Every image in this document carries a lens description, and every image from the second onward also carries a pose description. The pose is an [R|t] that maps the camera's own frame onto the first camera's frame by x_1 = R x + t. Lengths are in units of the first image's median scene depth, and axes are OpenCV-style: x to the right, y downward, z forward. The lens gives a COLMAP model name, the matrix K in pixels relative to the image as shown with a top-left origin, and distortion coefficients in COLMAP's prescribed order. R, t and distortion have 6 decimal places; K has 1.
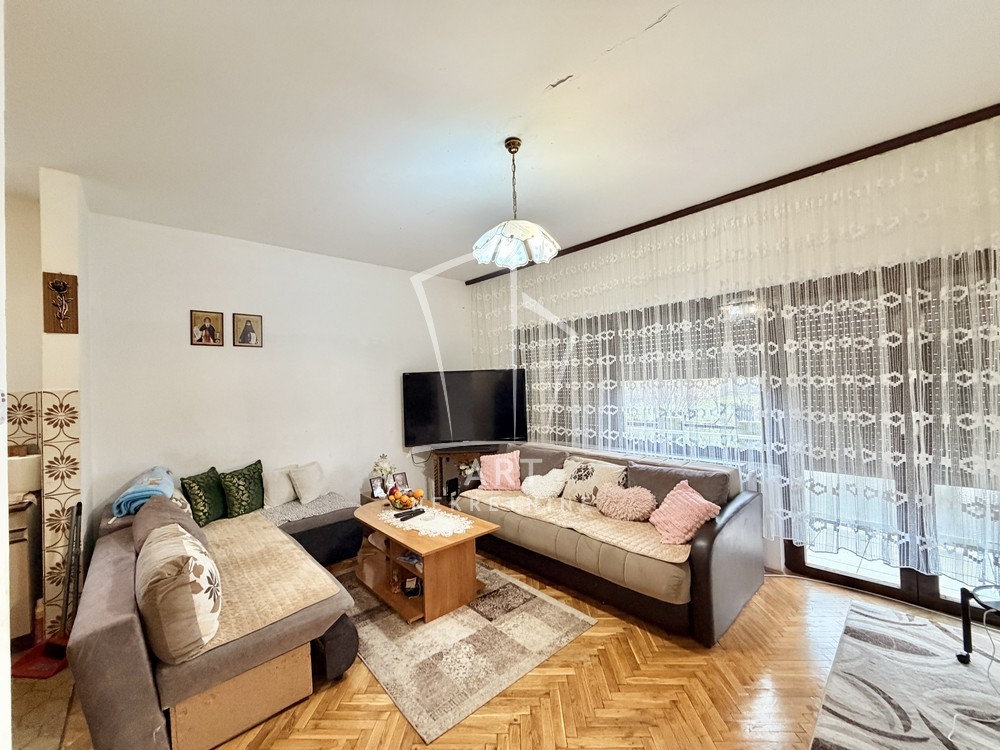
lens RADIAL K [[397.7, 0, 498.1], [0, 397.7, 376.6], [0, 0, 1]] dist [-0.003810, 0.000366]
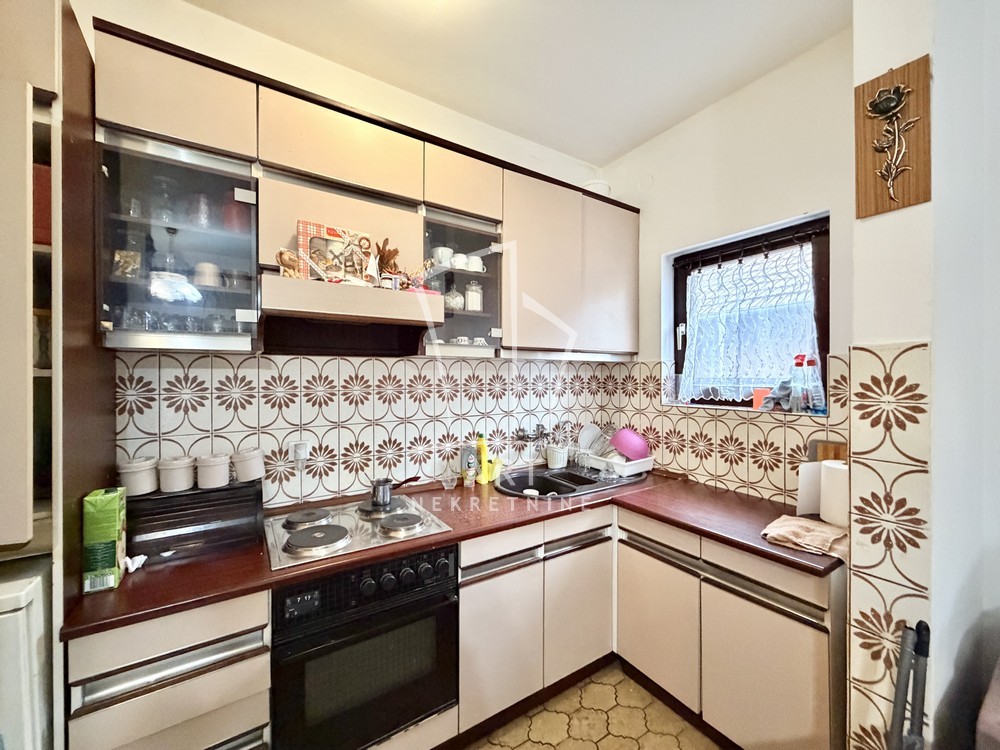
lens RADIAL K [[397.7, 0, 499.5], [0, 397.7, 375.4], [0, 0, 1]] dist [-0.003810, 0.000366]
pose [[-0.154953, 0.033147, -0.987366, -0.534839], [0.019409, 0.999346, 0.030503, 0.042164], [0.987731, -0.014437, -0.155495, 0.568695]]
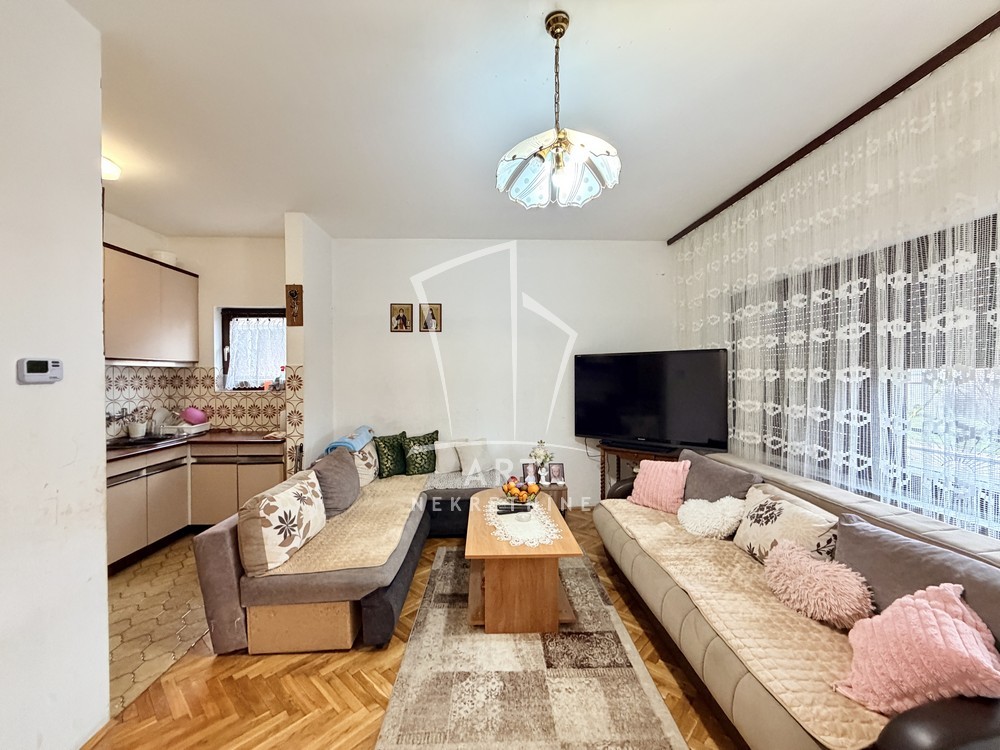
lens RADIAL K [[397.7, 0, 497.4], [0, 397.7, 378.0], [0, 0, 1]] dist [-0.003810, 0.000366]
pose [[0.764332, 0.036027, -0.643815, 0.358276], [-0.010554, 0.999003, 0.043373, 0.008456], [0.644736, -0.026356, 0.763951, 0.320517]]
